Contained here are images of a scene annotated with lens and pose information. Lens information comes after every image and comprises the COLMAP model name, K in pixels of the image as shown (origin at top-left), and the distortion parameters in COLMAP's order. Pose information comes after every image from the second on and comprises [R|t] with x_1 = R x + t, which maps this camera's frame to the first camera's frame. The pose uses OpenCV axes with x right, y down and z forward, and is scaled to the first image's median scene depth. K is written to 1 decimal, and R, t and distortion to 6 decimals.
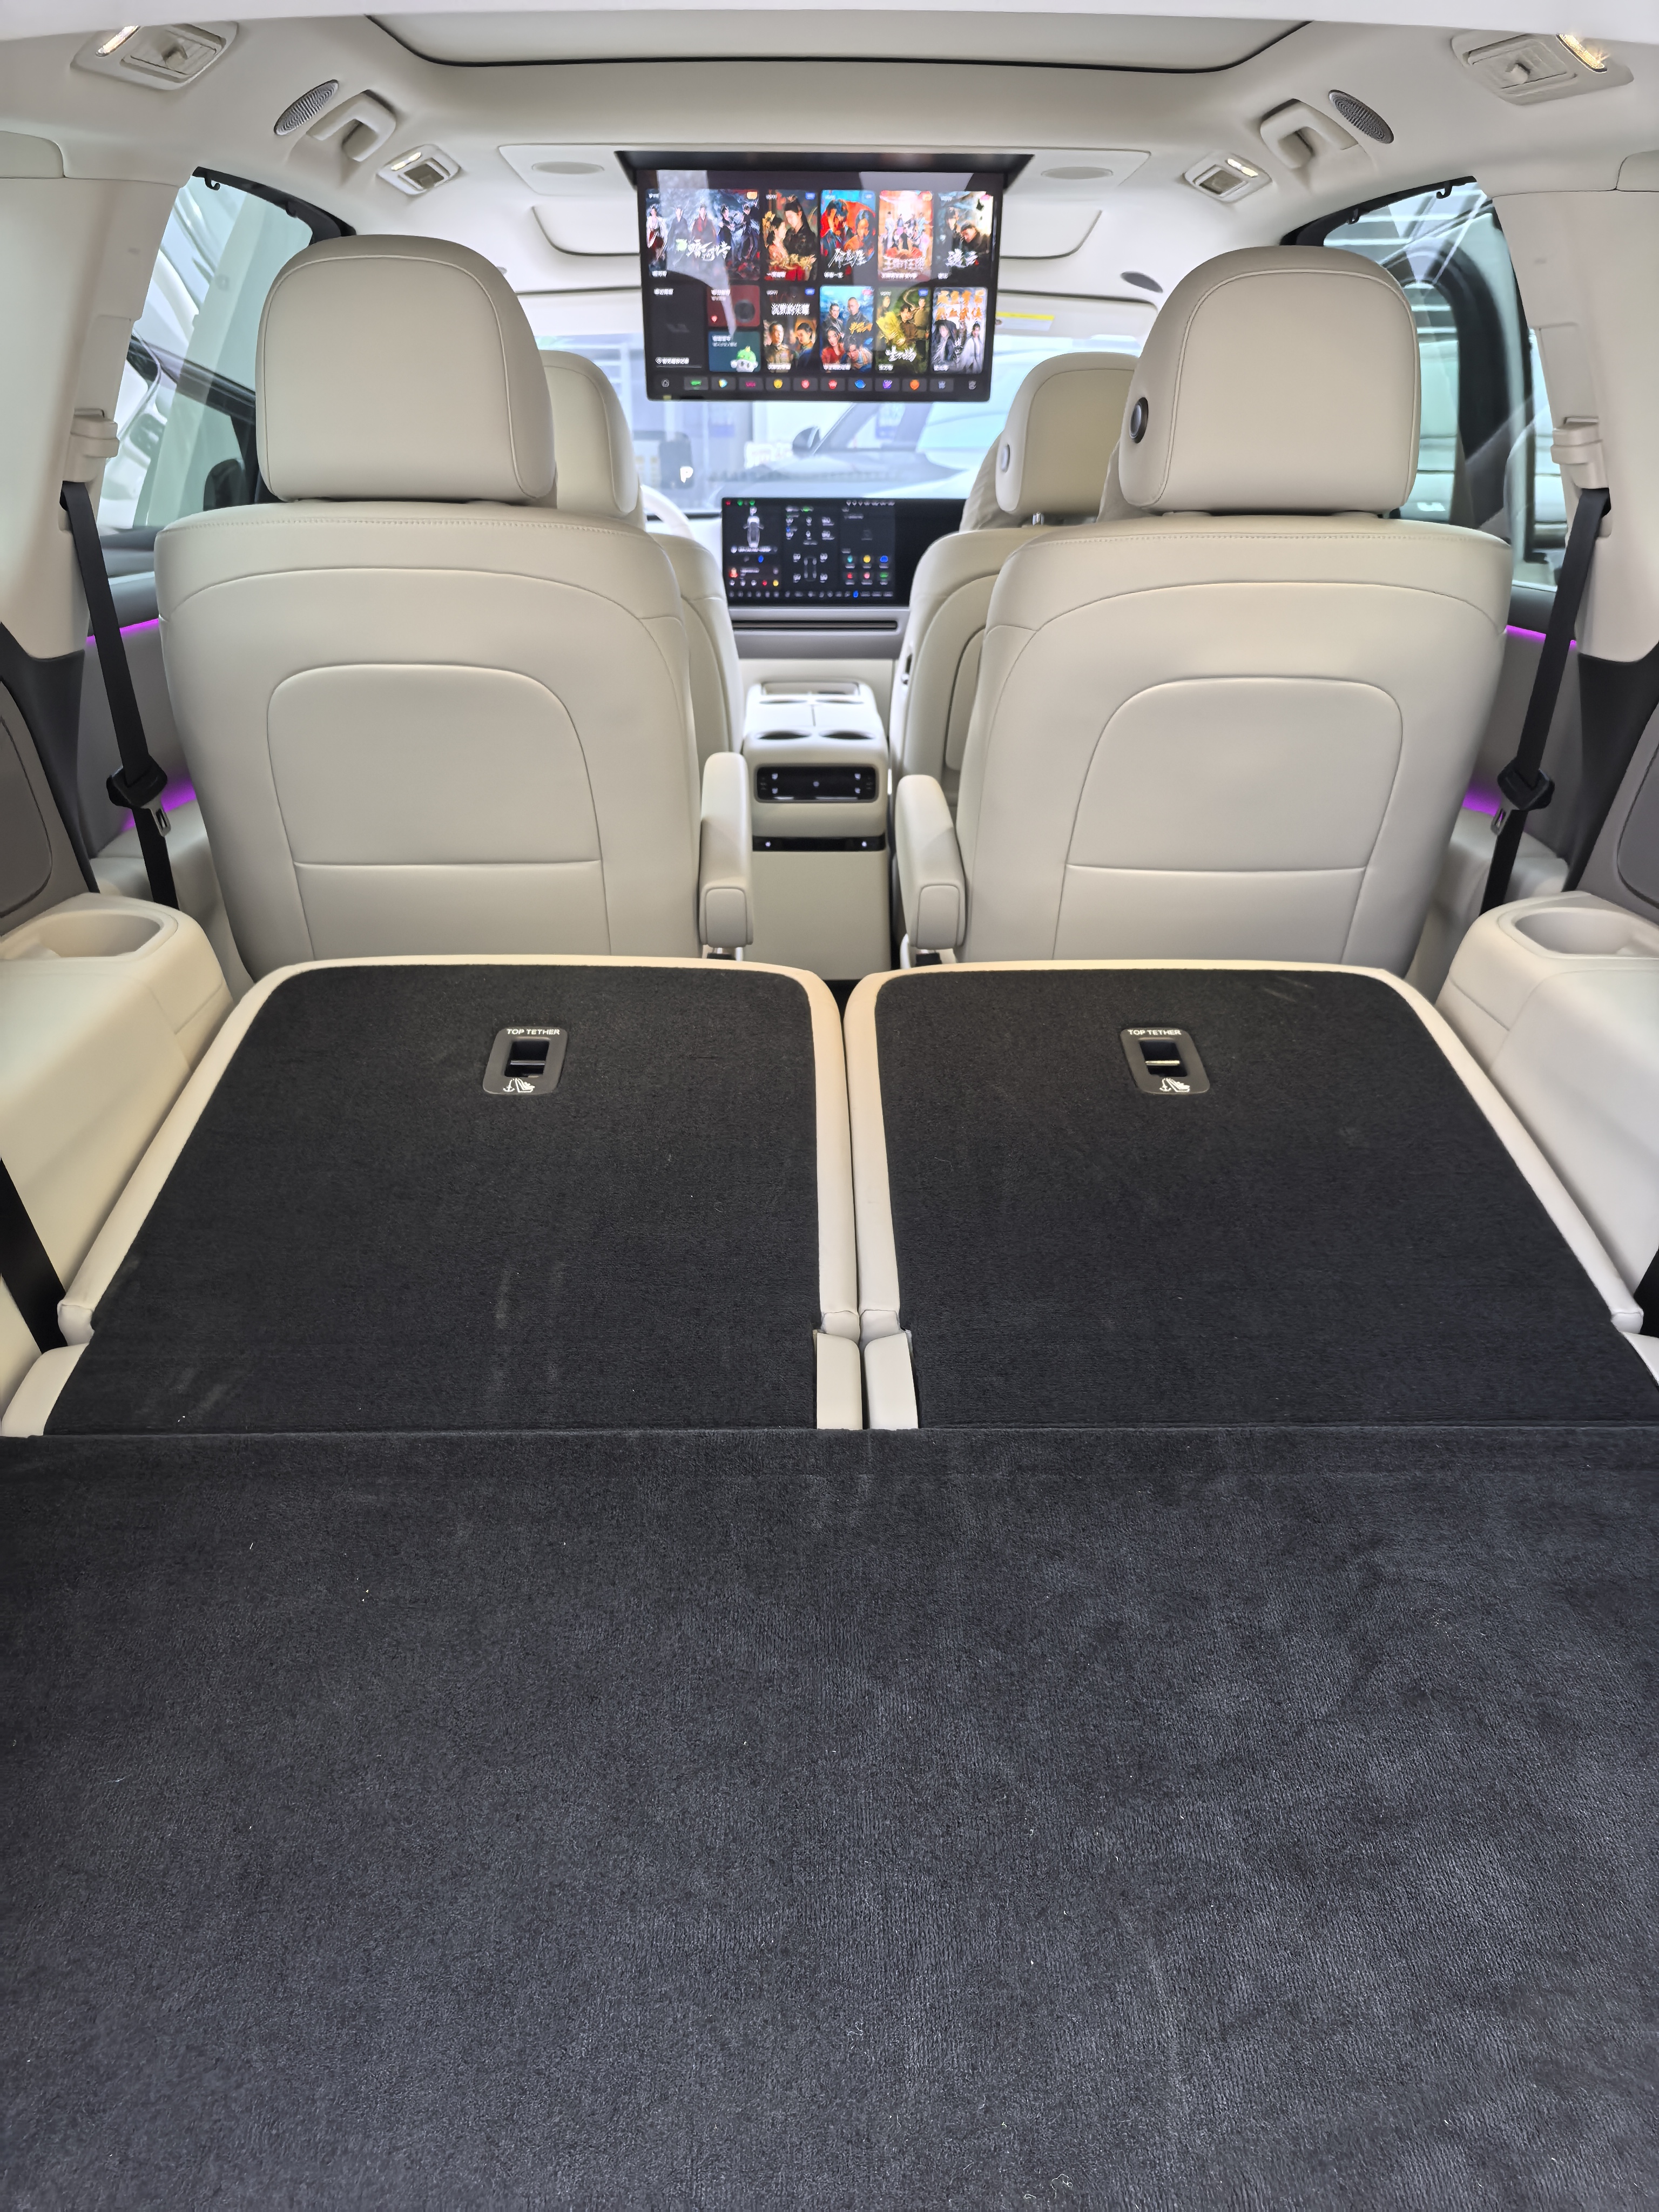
lens RADIAL K [[1558.7, 0, 830.9], [0, 1558.7, 1097.6], [0, 0, 1]] dist [-0.005554, -0.018147]
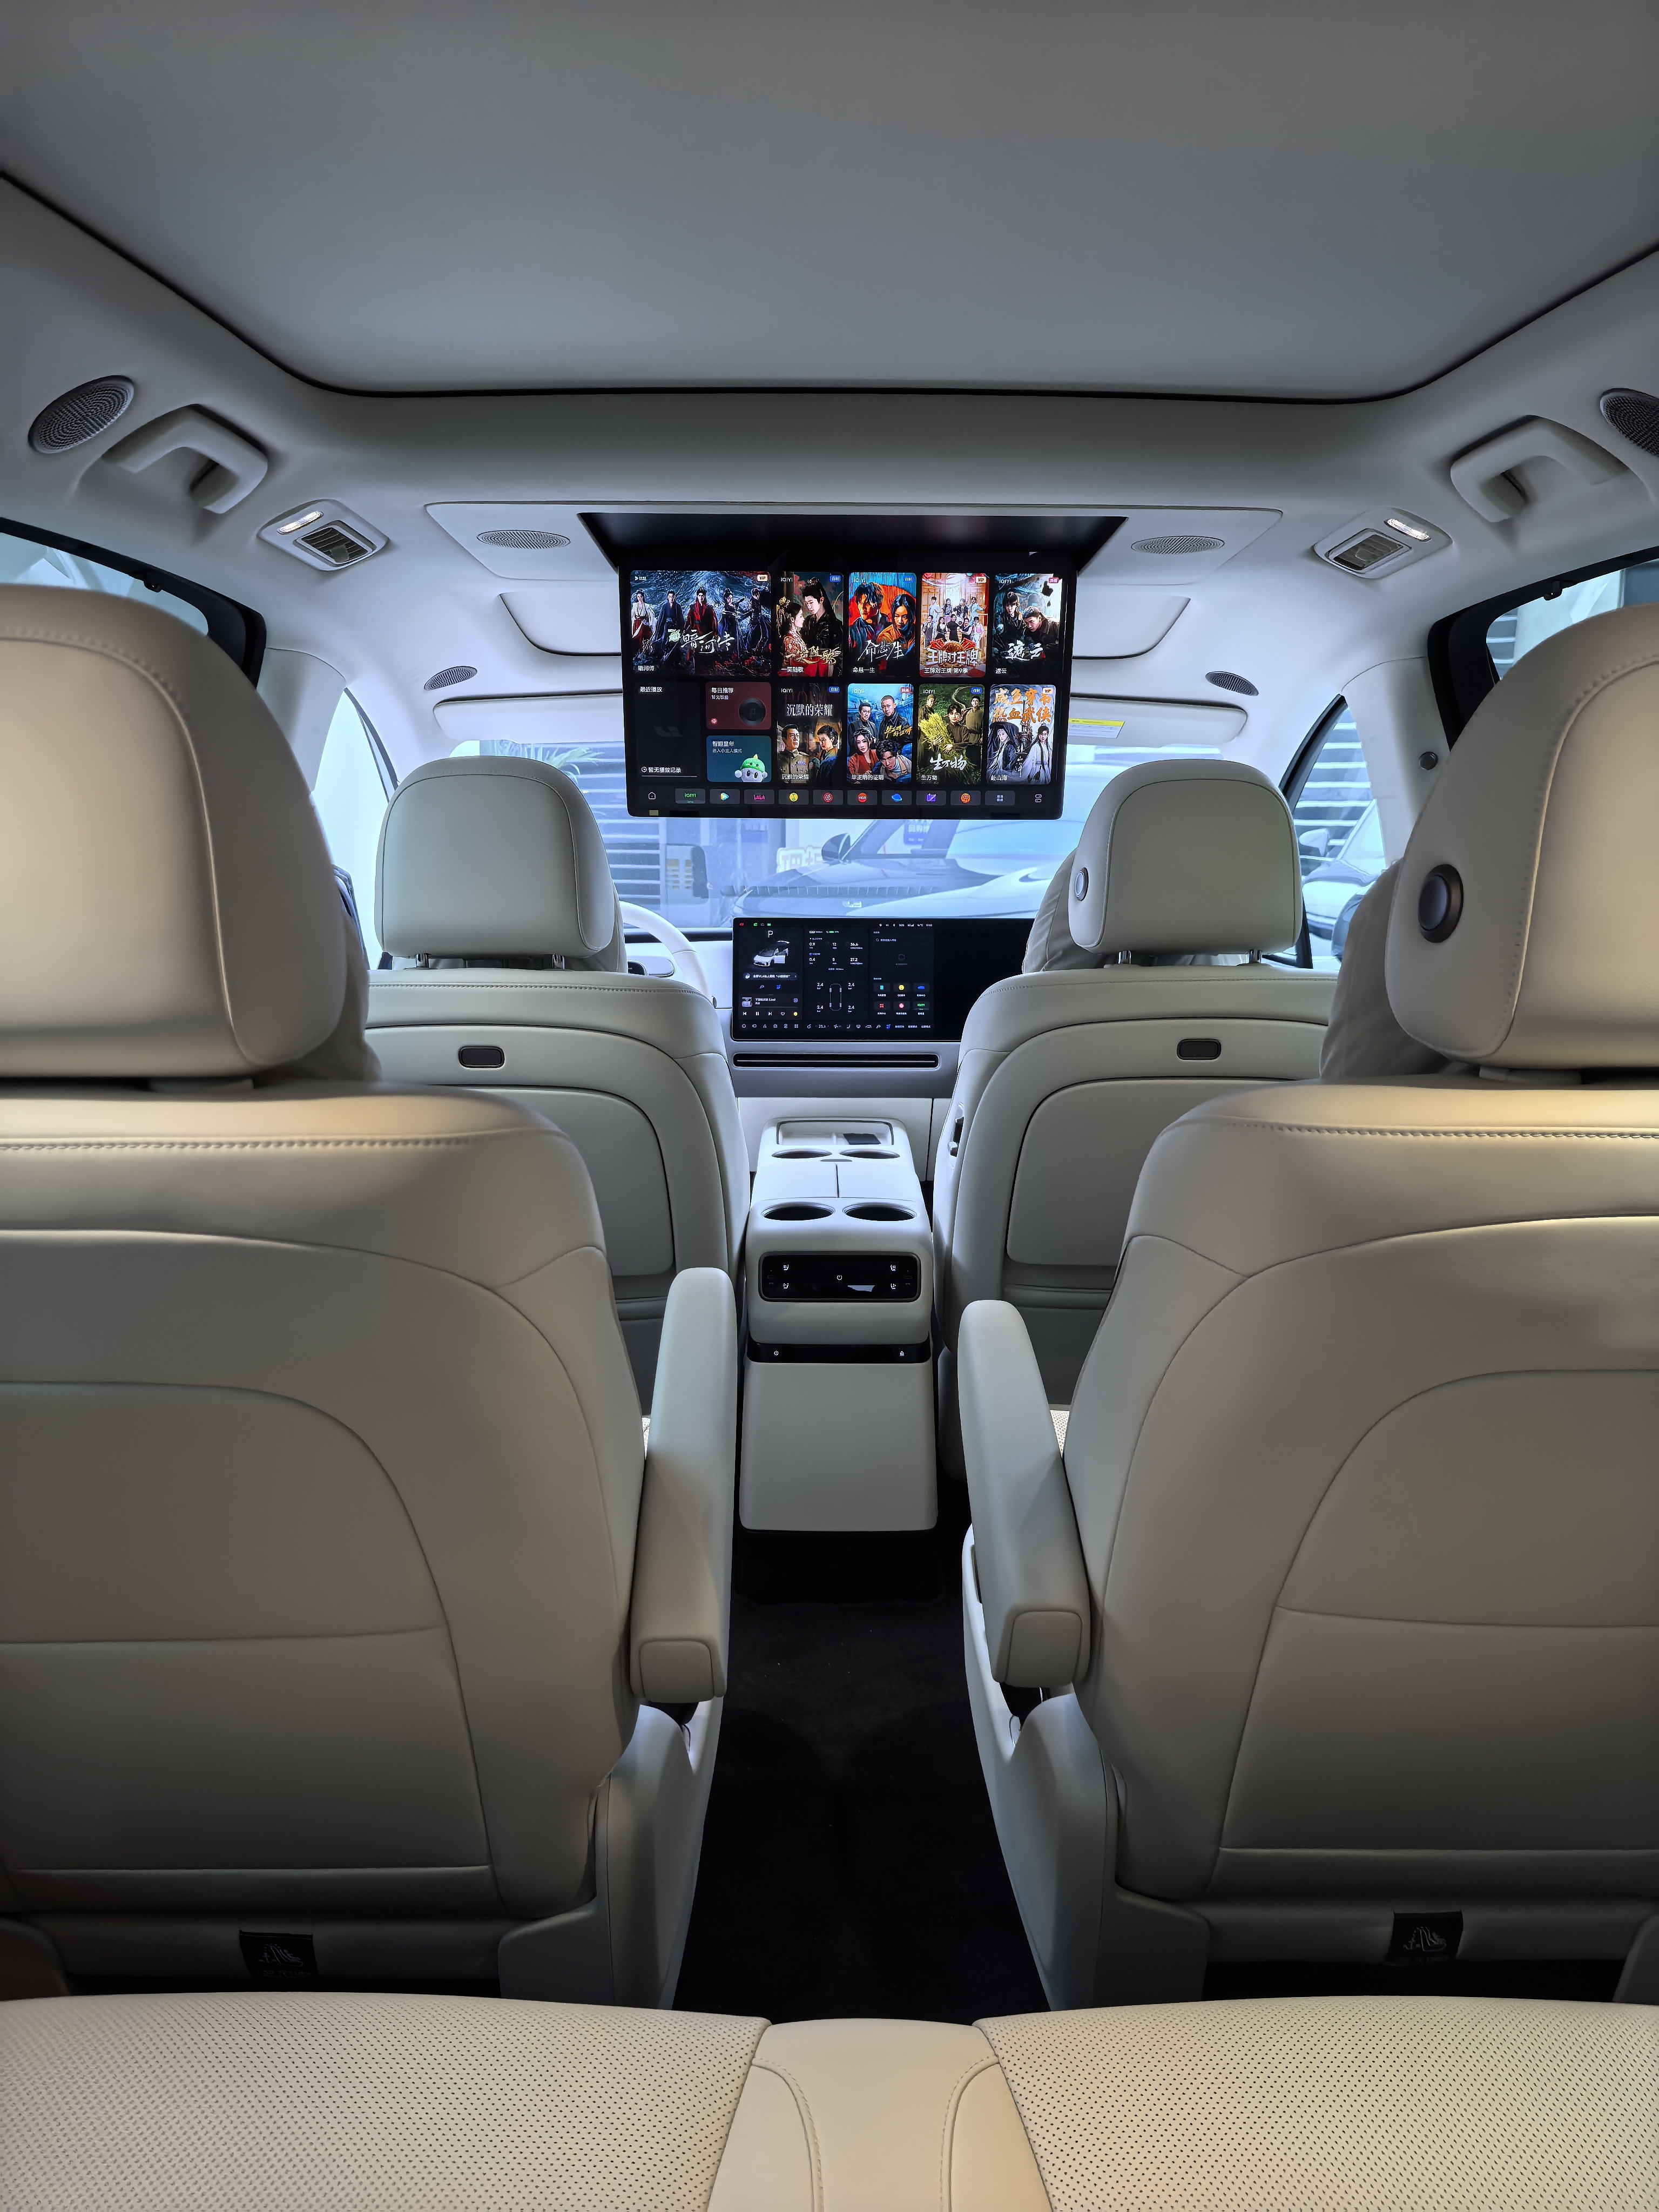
lens RADIAL K [[1558.7, 0, 838.5], [0, 1558.7, 1111.4], [0, 0, 1]] dist [-0.005554, -0.018147]
pose [[0.999897, 0.003856, -0.013797, 0.000636], [-0.006897, 0.973708, -0.227696, -0.124369], [0.012556, 0.227768, 0.973635, 0.268084]]
